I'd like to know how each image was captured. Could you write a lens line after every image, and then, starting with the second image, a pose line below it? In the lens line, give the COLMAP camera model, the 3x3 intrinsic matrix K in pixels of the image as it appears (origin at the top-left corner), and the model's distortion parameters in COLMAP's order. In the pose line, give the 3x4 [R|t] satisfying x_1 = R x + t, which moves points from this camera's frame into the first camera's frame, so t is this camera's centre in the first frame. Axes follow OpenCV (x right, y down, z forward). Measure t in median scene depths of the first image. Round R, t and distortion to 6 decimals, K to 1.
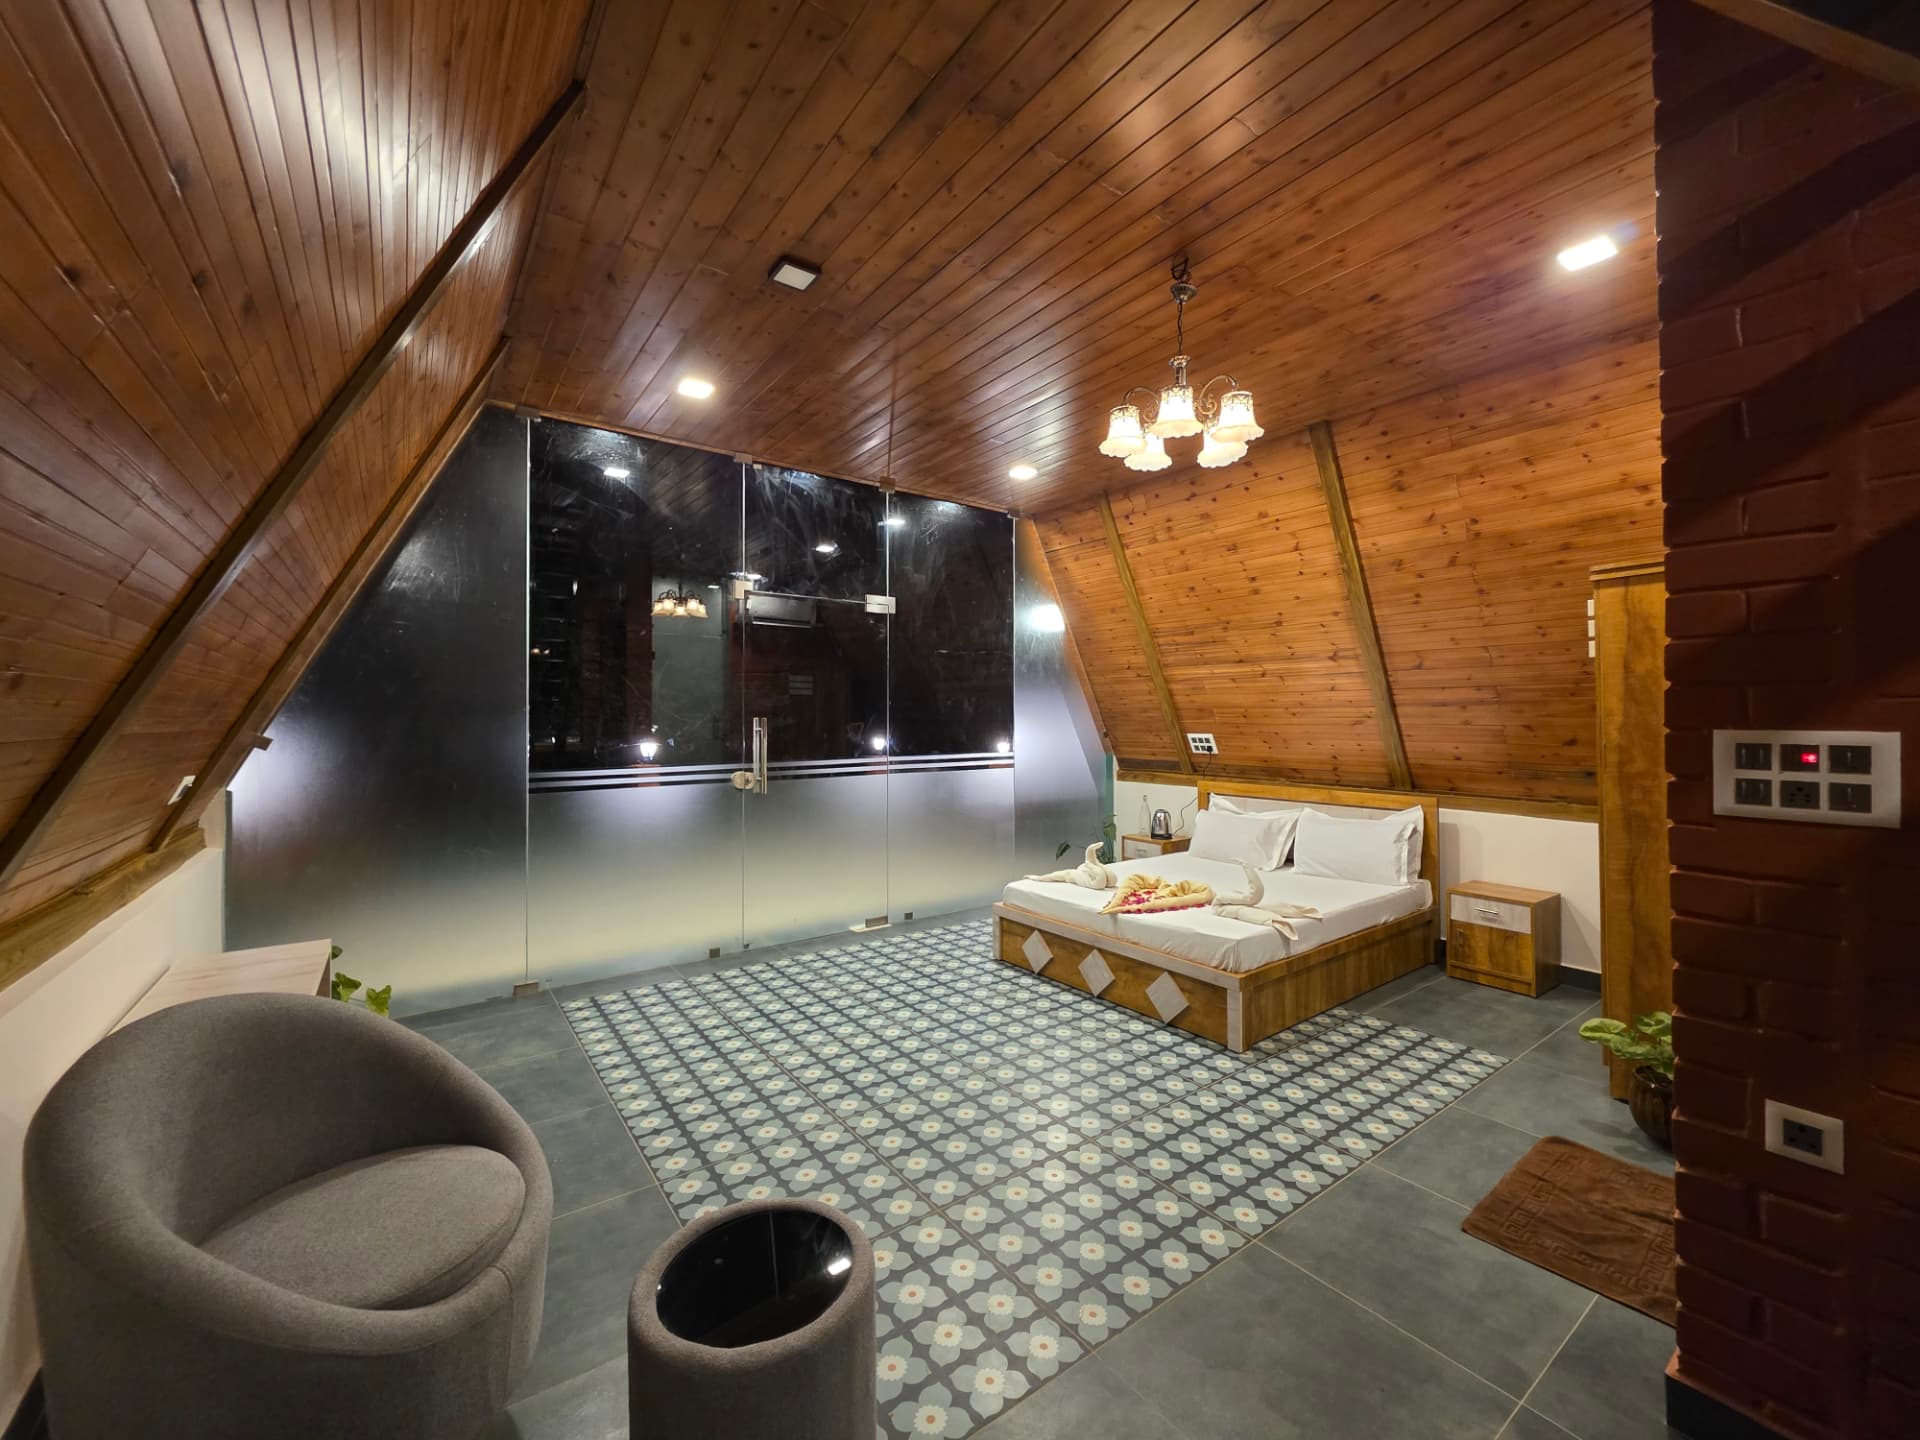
lens RADIAL K [[769.9, 0, 968.2], [0, 769.9, 710.2], [0, 0, 1]] dist [0.001181, -0.000192]
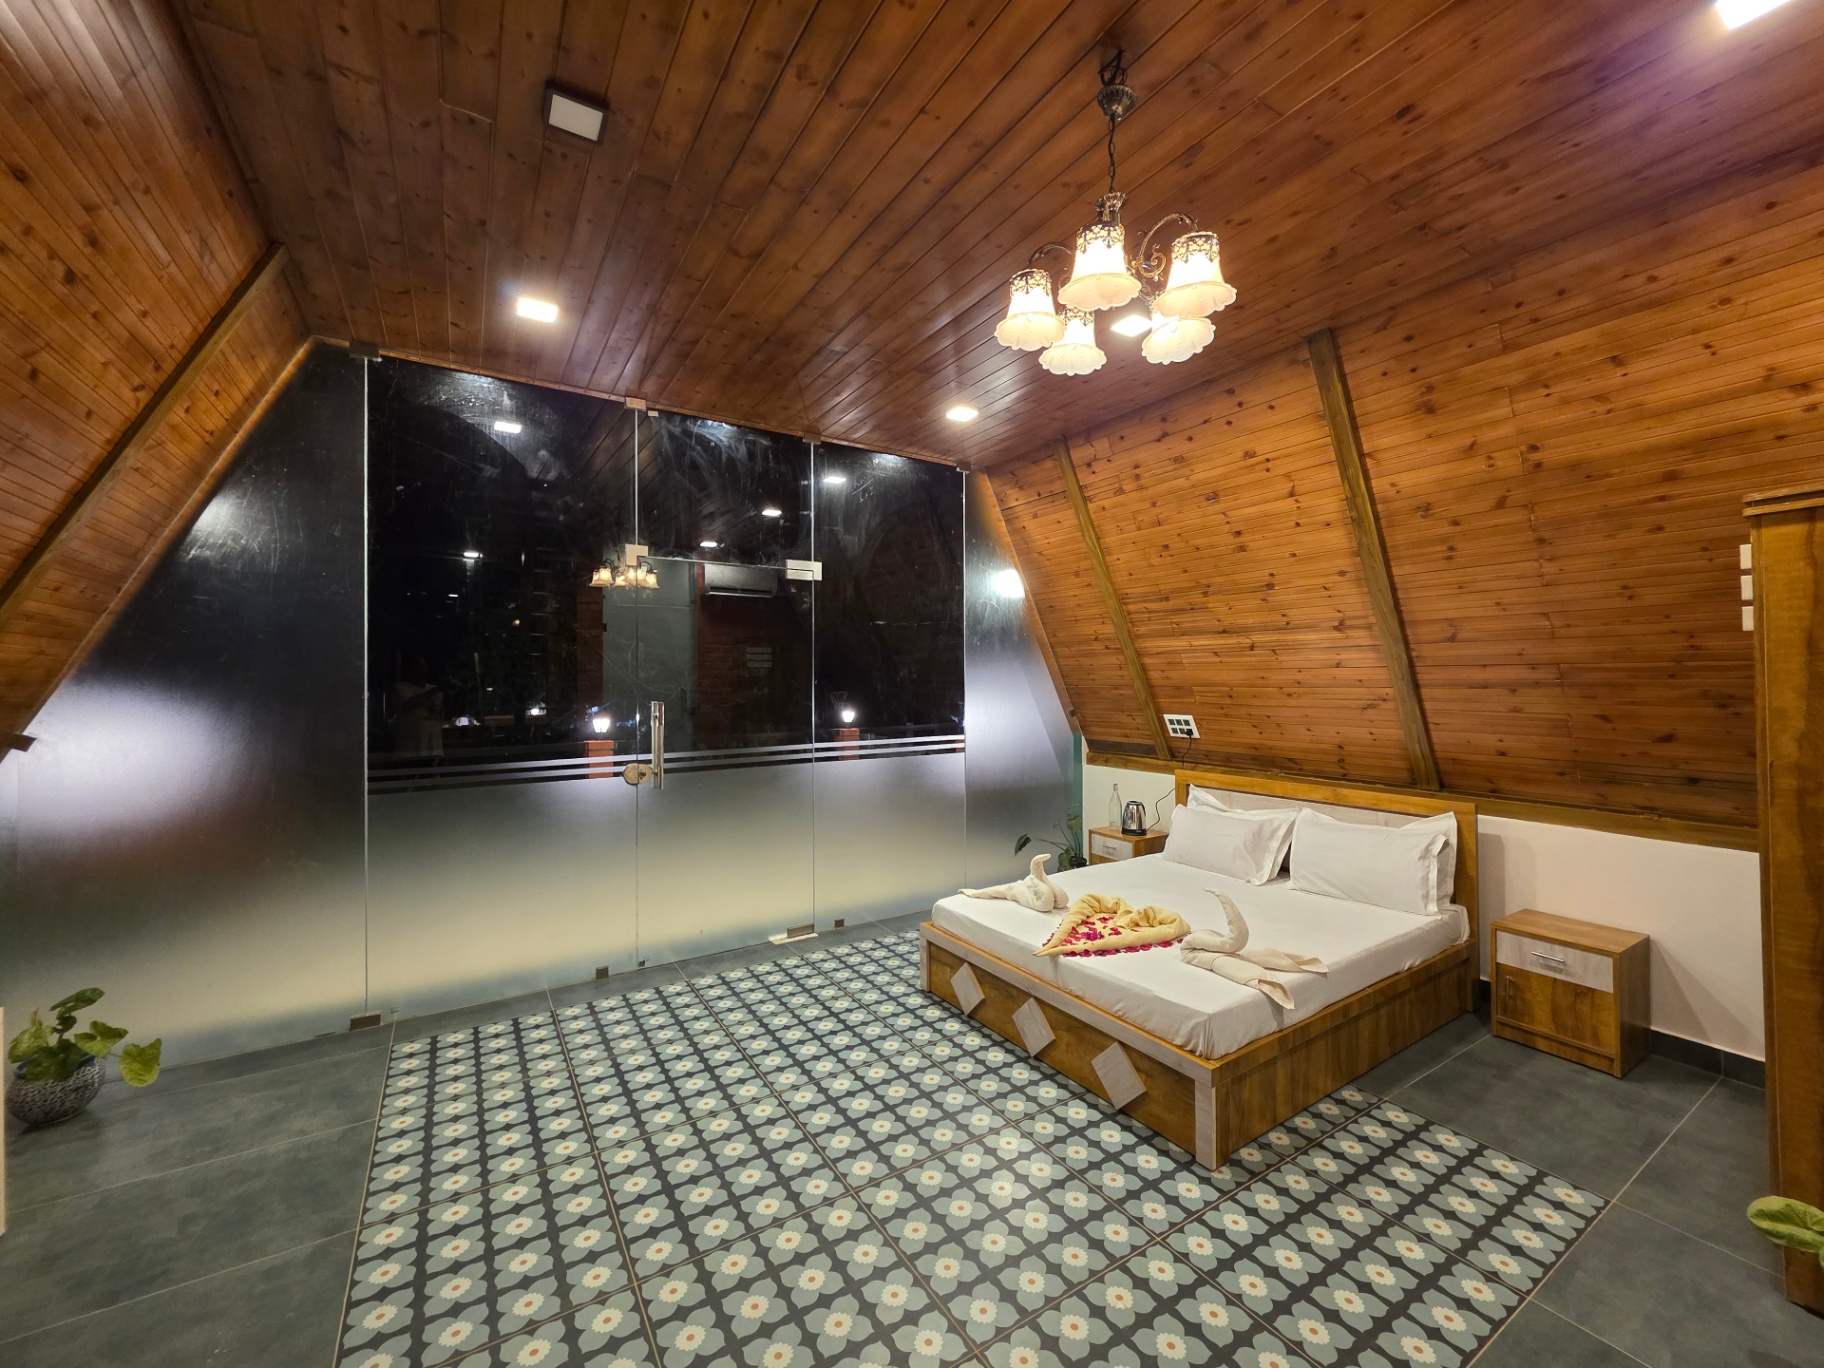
lens RADIAL K [[731.4, 0, 919.0], [0, 731.4, 675.3], [0, 0, 1]] dist [0.001181, -0.000192]
pose [[0.997408, -0.003770, -0.071848, 0.106499], [0.003958, 0.999989, 0.002482, -0.026338], [0.071838, -0.002760, 0.997413, 0.241584]]
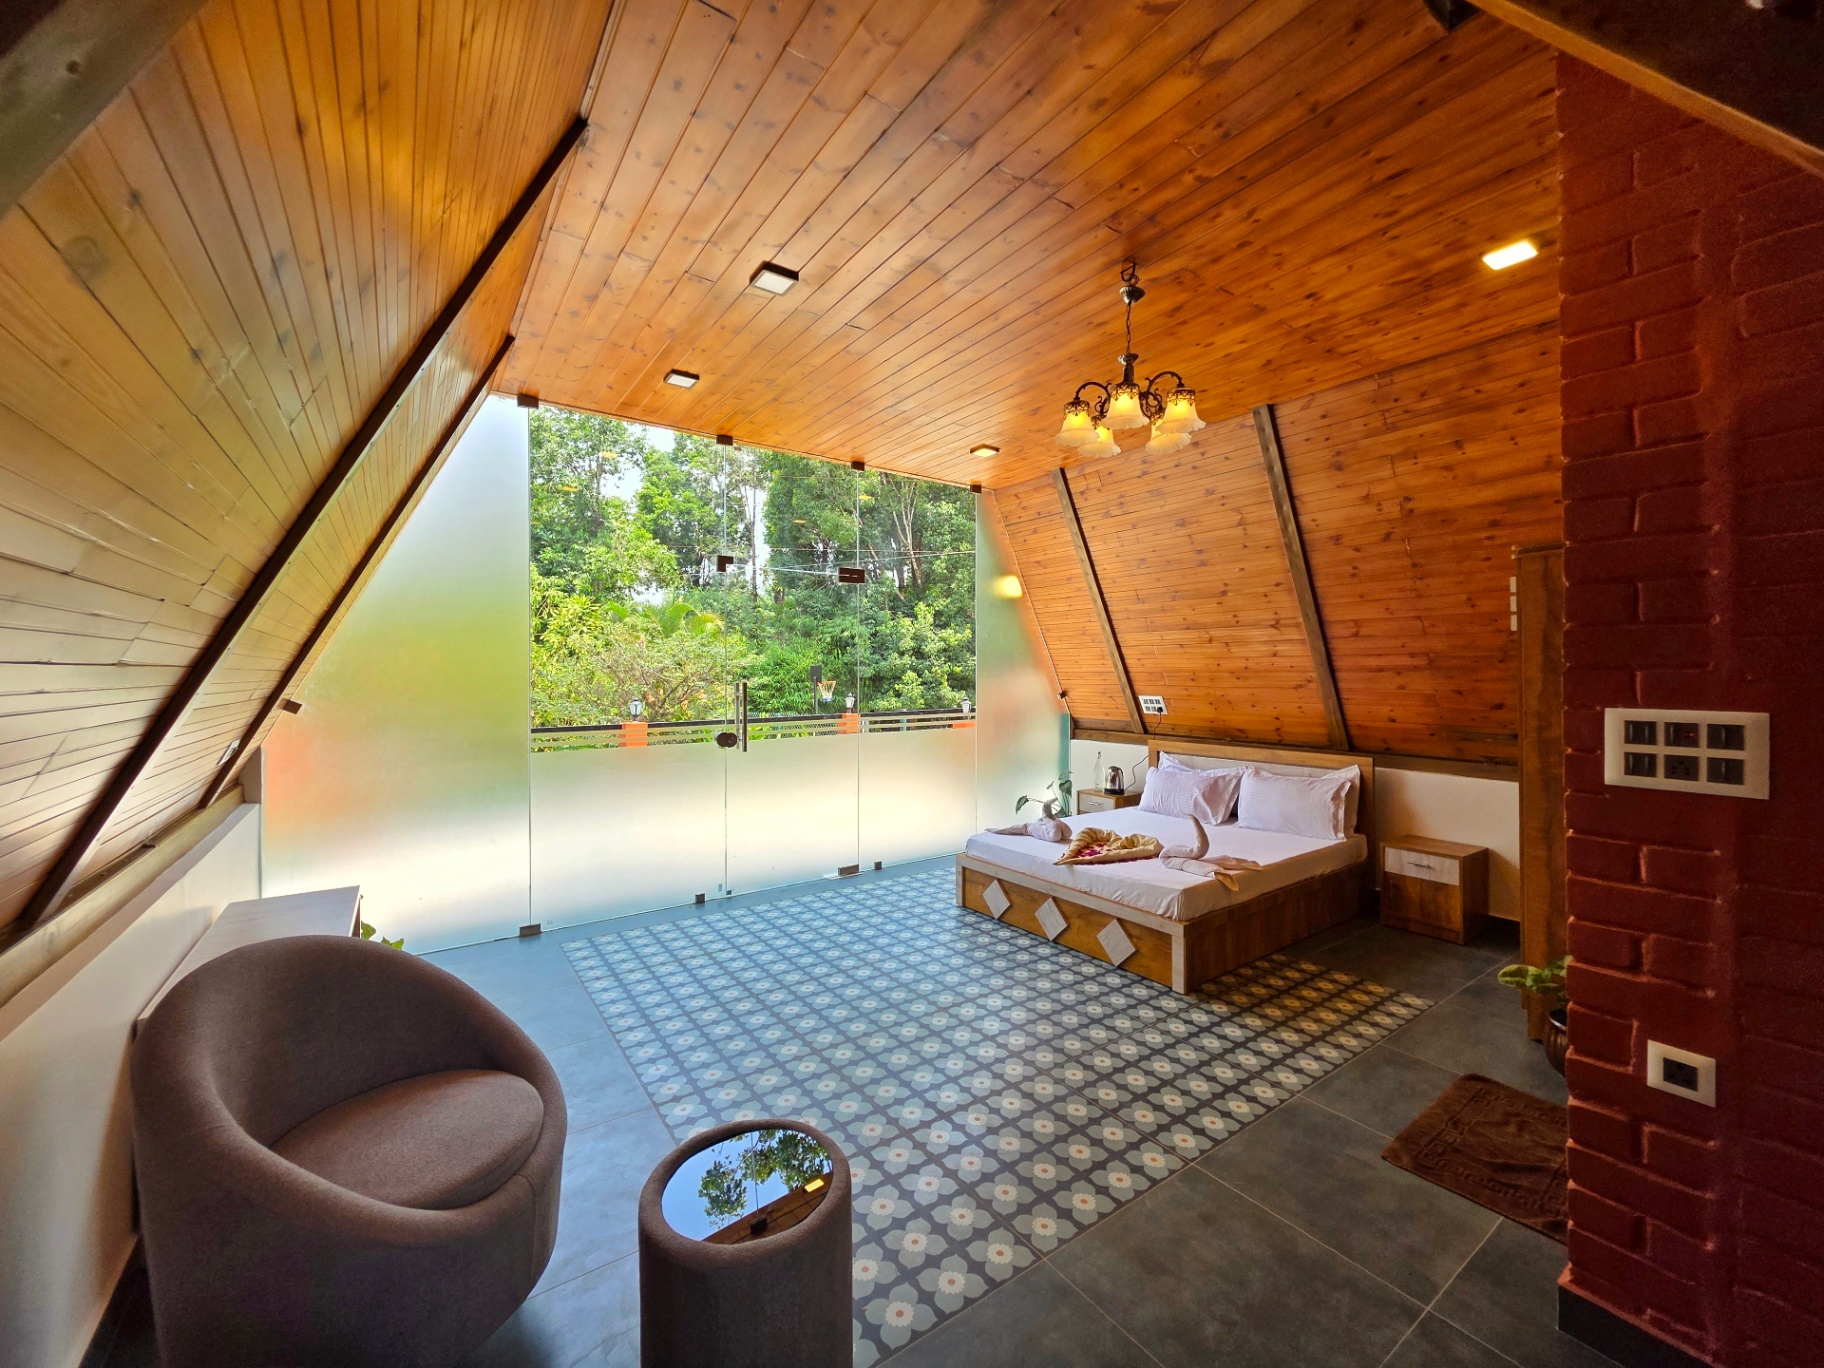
lens RADIAL K [[731.4, 0, 919.4], [0, 731.4, 674.1], [0, 0, 1]] dist [0.001181, -0.000192]
pose [[0.999814, -0.000046, -0.019298, 0.000607], [0.000221, 0.999959, 0.009080, -0.012880], [0.019296, -0.009083, 0.999773, -0.028005]]
